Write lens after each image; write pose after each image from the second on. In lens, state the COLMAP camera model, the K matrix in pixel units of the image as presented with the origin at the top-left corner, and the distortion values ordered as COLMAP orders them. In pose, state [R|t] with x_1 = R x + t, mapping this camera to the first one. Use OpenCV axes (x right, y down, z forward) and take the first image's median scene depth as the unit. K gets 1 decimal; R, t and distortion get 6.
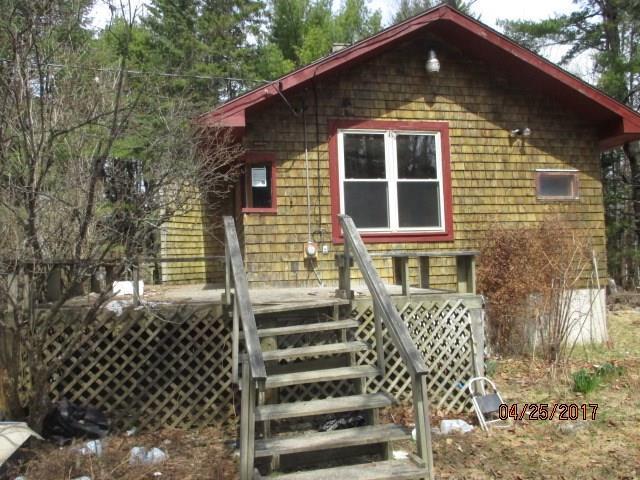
lens RADIAL K [[538.8, 0, 323.9], [0, 538.8, 240.6], [0, 0, 1]] dist [-0.031093, 0.001829]
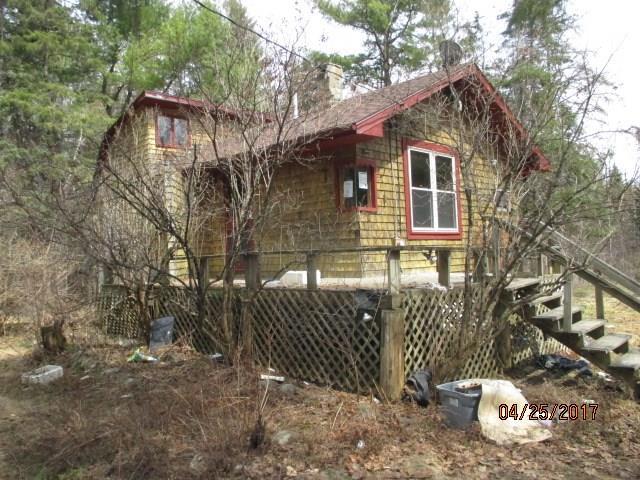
lens RADIAL K [[538.8, 0, 325.2], [0, 538.8, 238.5], [0, 0, 1]] dist [-0.031093, 0.001829]
pose [[0.831966, 0.019555, 0.554482, -0.775528], [-0.016260, 0.999809, -0.010862, 0.018939], [-0.554589, 0.000021, 0.832125, 0.083718]]
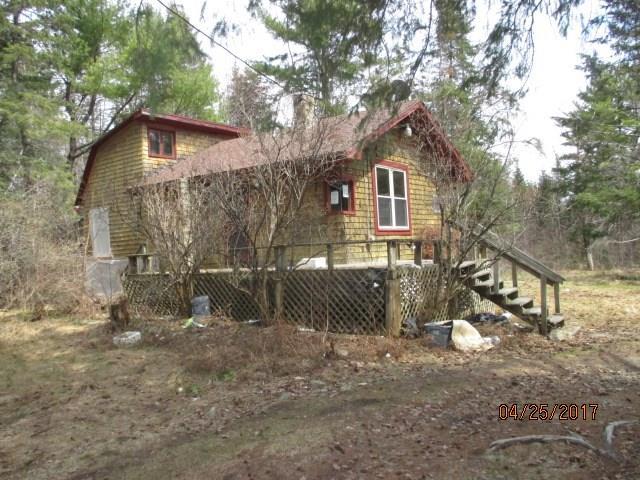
lens RADIAL K [[538.8, 0, 327.0], [0, 538.8, 239.0], [0, 0, 1]] dist [-0.031093, 0.001829]
pose [[0.735241, 0.008098, 0.677758, -1.128048], [-0.006126, 0.999967, -0.005302, 0.025403], [-0.677778, -0.000253, 0.735266, -0.085161]]
